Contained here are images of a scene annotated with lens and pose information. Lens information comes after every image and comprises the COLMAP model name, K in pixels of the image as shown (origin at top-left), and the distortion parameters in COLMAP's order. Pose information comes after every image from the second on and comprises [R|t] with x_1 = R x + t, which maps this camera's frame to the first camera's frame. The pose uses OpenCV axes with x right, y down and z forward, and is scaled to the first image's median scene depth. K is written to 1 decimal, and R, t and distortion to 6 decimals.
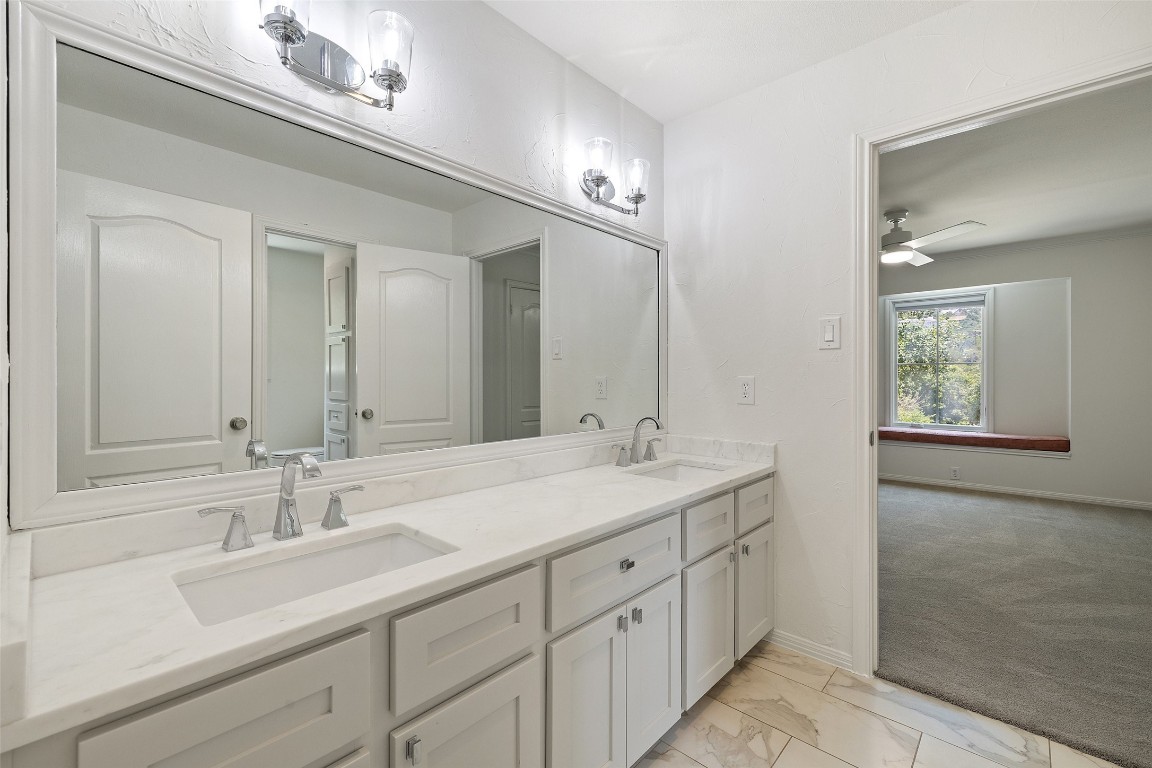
lens RADIAL K [[484.7, 0, 577.9], [0, 484.7, 379.8], [0, 0, 1]] dist [0.001244, 0.000364]
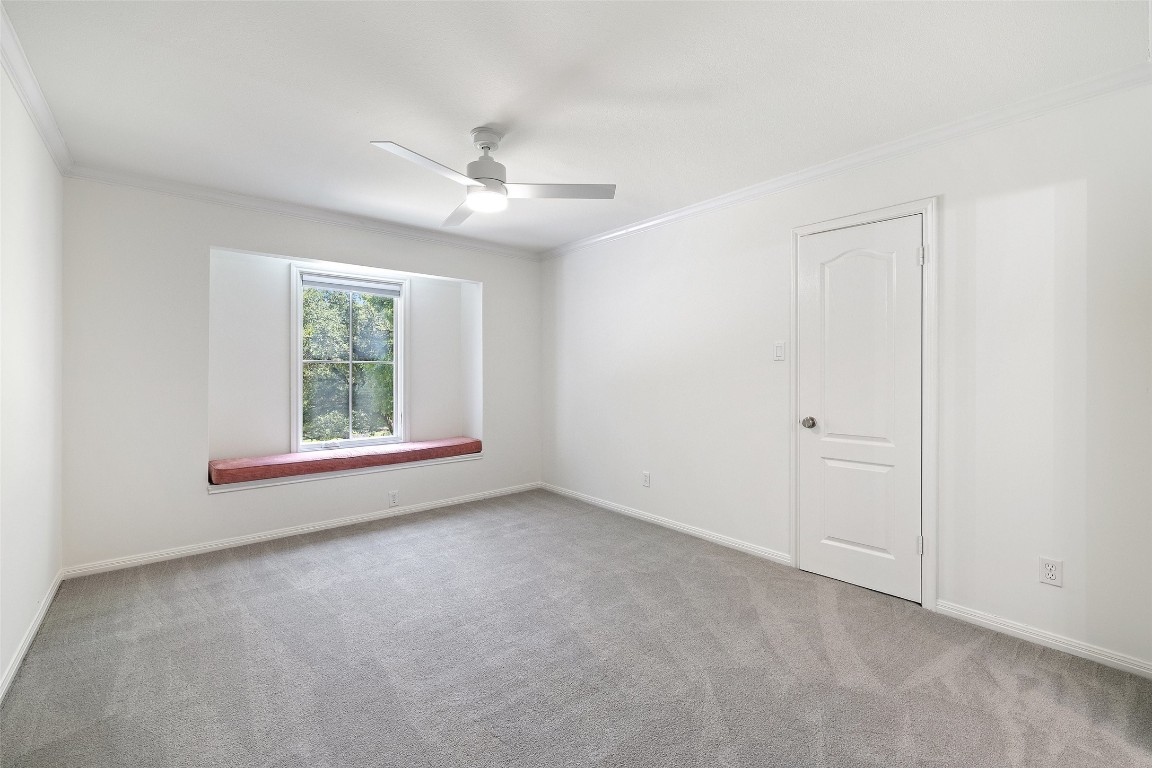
lens RADIAL K [[484.7, 0, 570.2], [0, 484.7, 378.6], [0, 0, 1]] dist [0.001244, 0.000364]
pose [[0.124683, -0.011825, 0.992126, 0.012006], [0.002278, 0.999930, 0.011632, -0.017112], [-0.992194, 0.000810, 0.124701, 0.594678]]
